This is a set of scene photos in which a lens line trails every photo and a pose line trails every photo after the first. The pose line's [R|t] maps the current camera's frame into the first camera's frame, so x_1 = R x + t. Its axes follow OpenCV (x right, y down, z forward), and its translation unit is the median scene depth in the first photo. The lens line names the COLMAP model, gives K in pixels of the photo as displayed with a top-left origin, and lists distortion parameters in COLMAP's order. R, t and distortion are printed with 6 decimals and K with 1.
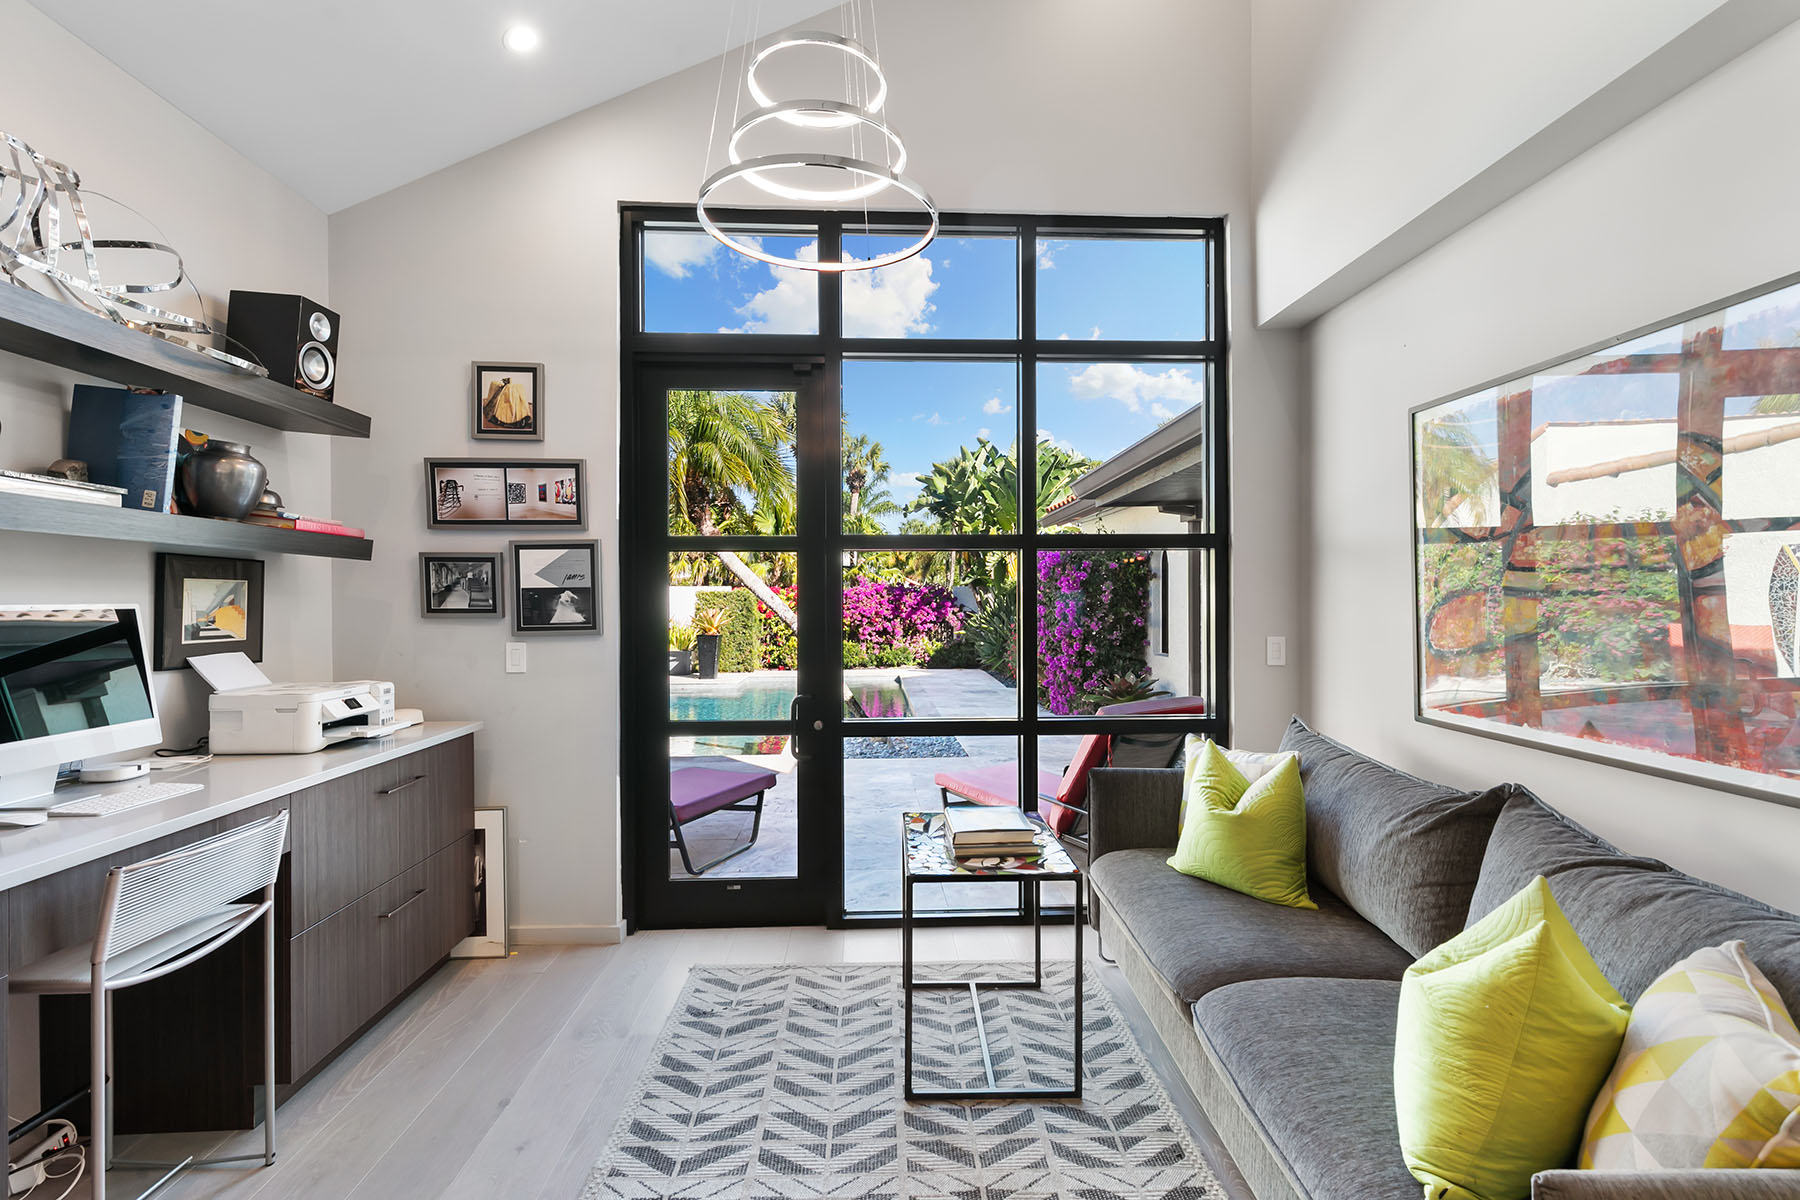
lens RADIAL K [[807.7, 0, 898.0], [0, 807.7, 599.6], [0, 0, 1]] dist [0.011628, -0.002831]
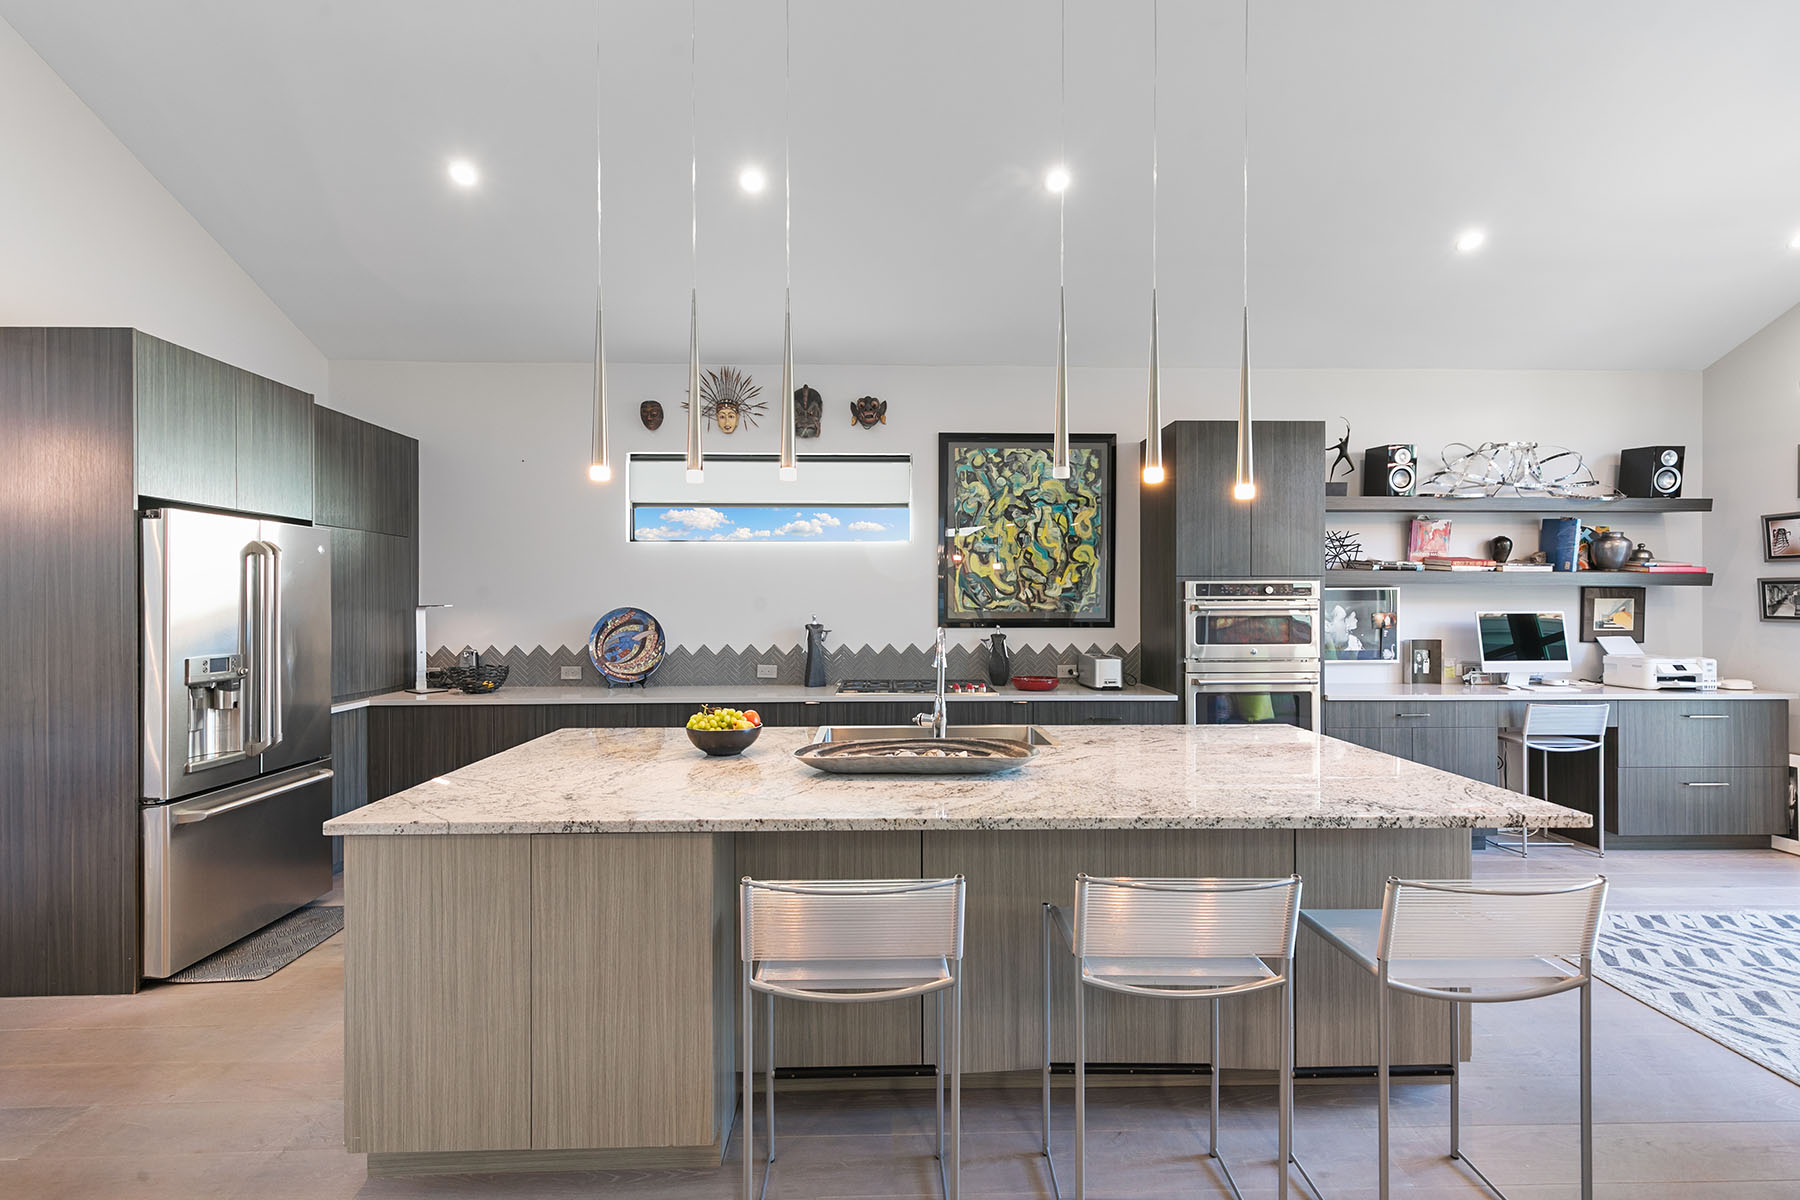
lens RADIAL K [[807.7, 0, 903.2], [0, 807.7, 605.0], [0, 0, 1]] dist [0.011628, -0.002831]
pose [[-0.008880, 0.006824, -0.999937, 0.935402], [0.000616, 0.999977, 0.006818, -0.019496], [0.999960, -0.000556, -0.008884, -0.574220]]
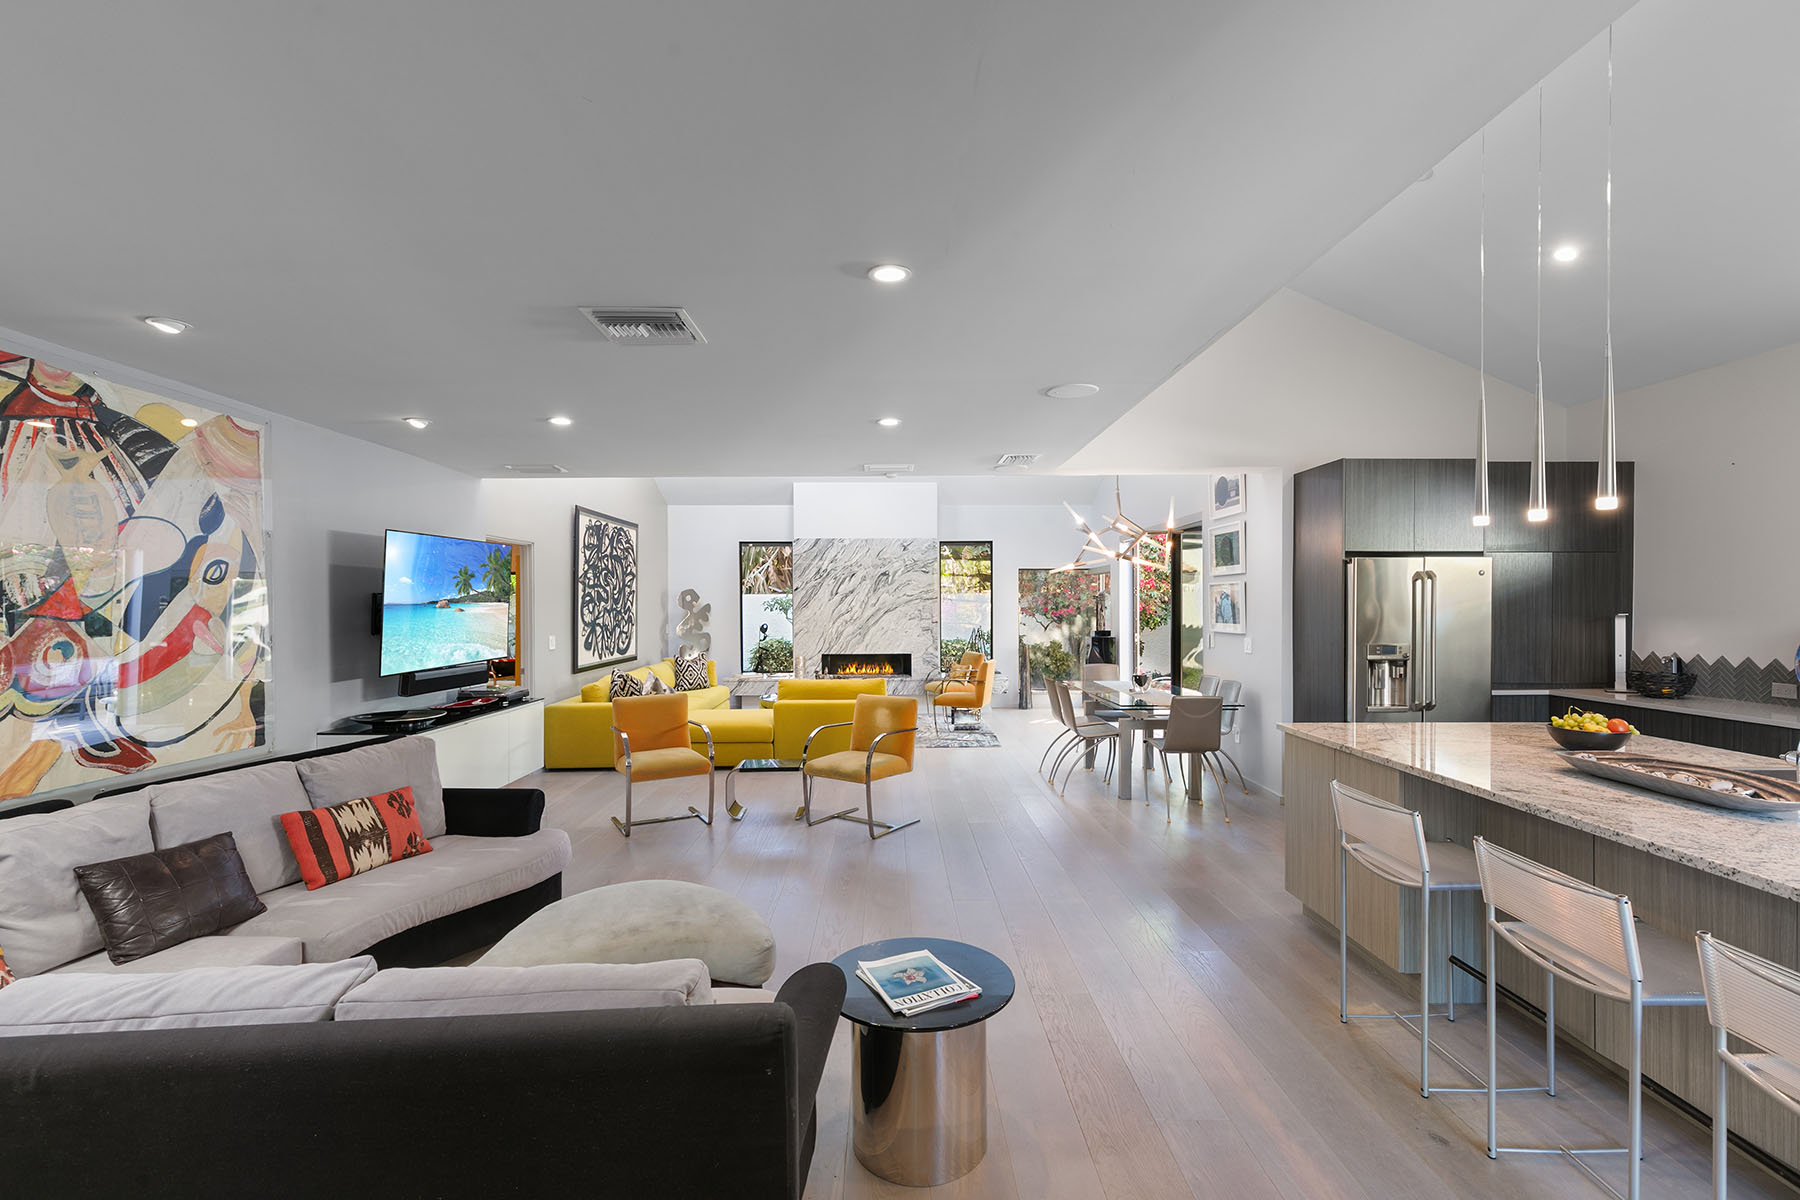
lens RADIAL K [[807.7, 0, 896.7], [0, 807.7, 607.3], [0, 0, 1]] dist [0.011628, -0.002831]
pose [[-0.999655, 0.006156, 0.025532, 0.882873], [0.006314, 0.999962, 0.006081, -0.040850], [-0.025494, 0.006240, -0.999656, 0.218988]]
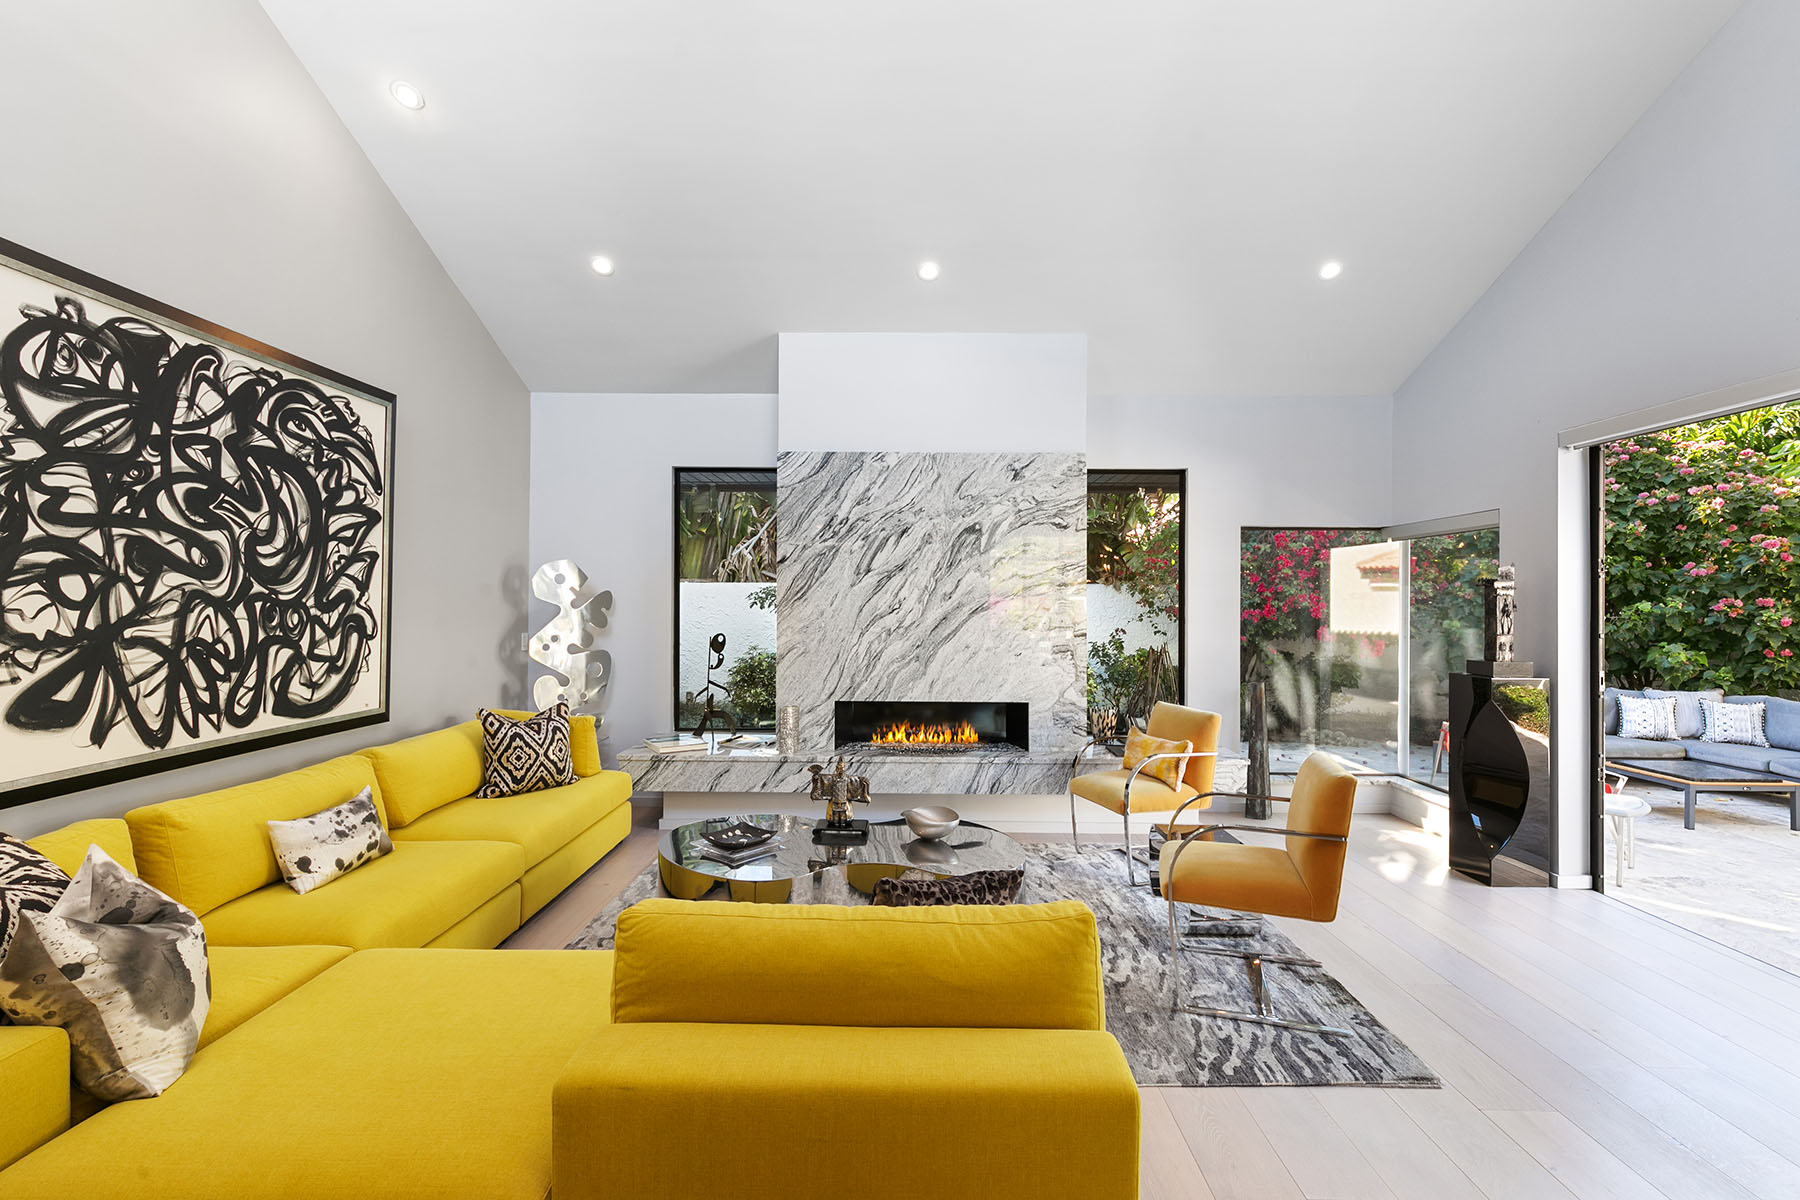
lens RADIAL K [[807.7, 0, 897.0], [0, 807.7, 598.4], [0, 0, 1]] dist [0.011628, -0.002831]
pose [[-0.998265, -0.003140, 0.058800, 1.072395], [-0.003456, 0.999980, -0.005281, -0.018241], [-0.058782, -0.005475, -0.998256, -1.594657]]
